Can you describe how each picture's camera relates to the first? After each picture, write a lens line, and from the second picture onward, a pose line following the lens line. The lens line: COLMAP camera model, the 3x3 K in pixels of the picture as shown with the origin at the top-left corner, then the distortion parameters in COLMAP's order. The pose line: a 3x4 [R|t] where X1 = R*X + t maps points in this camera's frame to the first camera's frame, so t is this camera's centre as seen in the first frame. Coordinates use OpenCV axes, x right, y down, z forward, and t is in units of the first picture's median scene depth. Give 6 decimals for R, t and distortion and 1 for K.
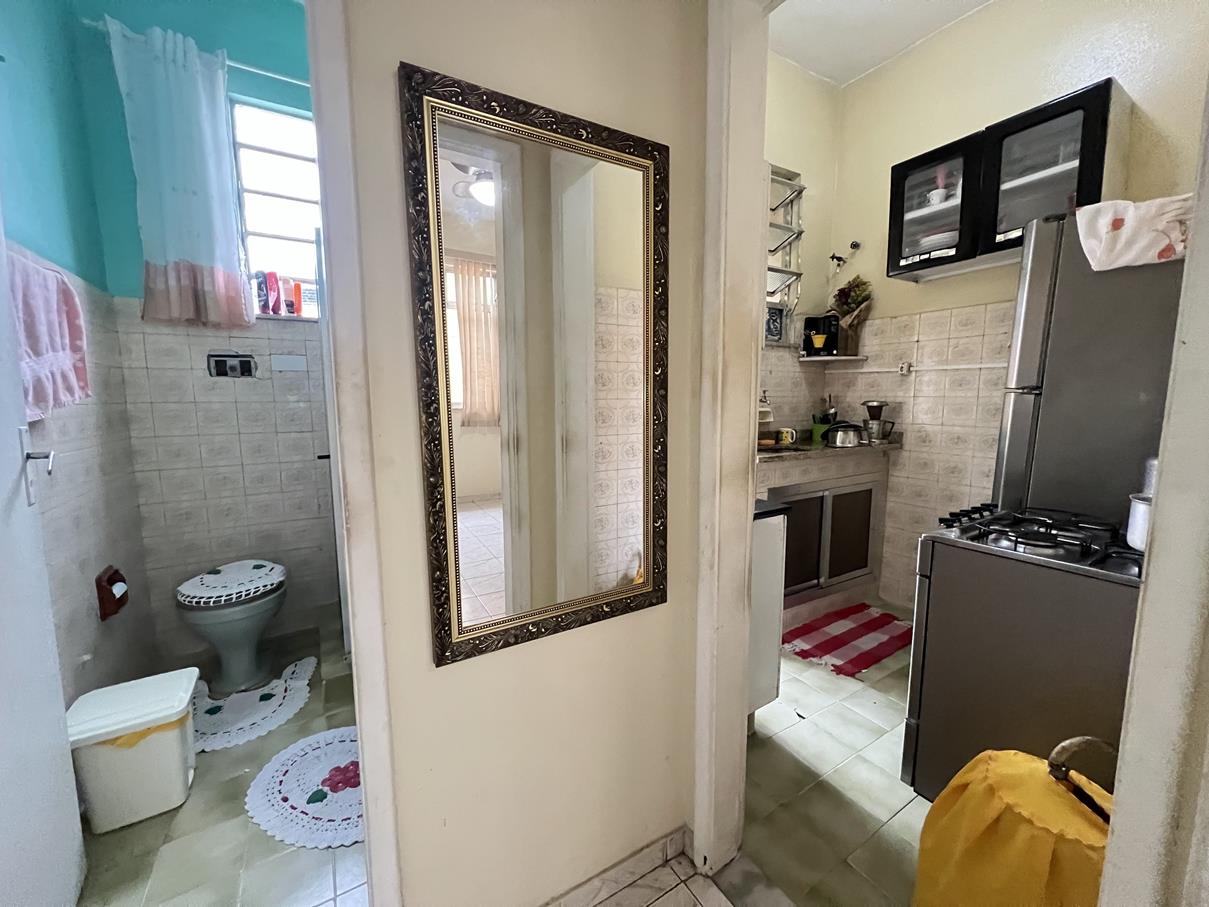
lens RADIAL K [[482.5, 0, 606.3], [0, 482.5, 455.9], [0, 0, 1]] dist [0.000764, -0.000621]
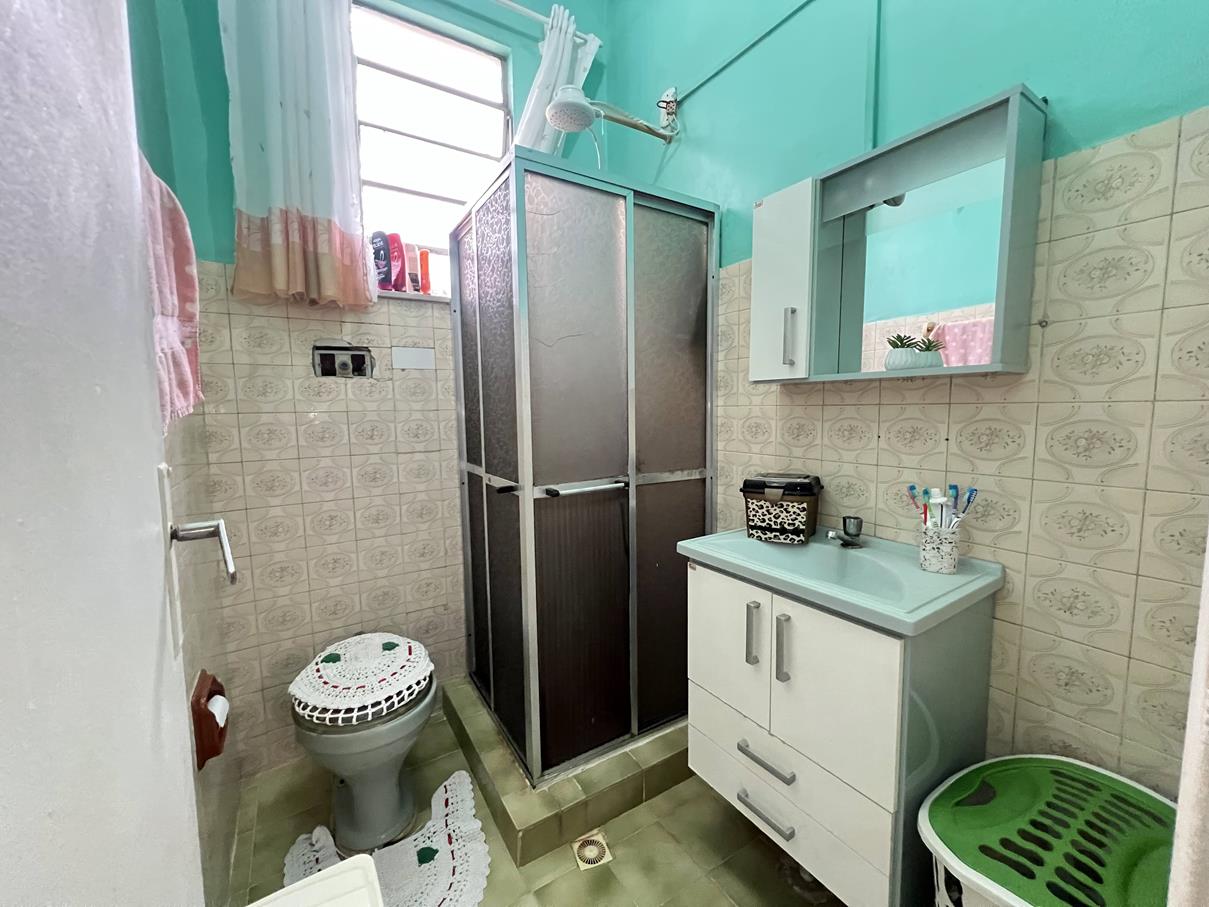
lens RADIAL K [[482.5, 0, 600.5], [0, 482.5, 455.1], [0, 0, 1]] dist [0.000764, -0.000621]
pose [[0.999831, -0.013650, 0.012349, -0.224134], [0.013937, 0.999626, -0.023518, -0.014082], [-0.012024, 0.023686, 0.999647, 0.155468]]
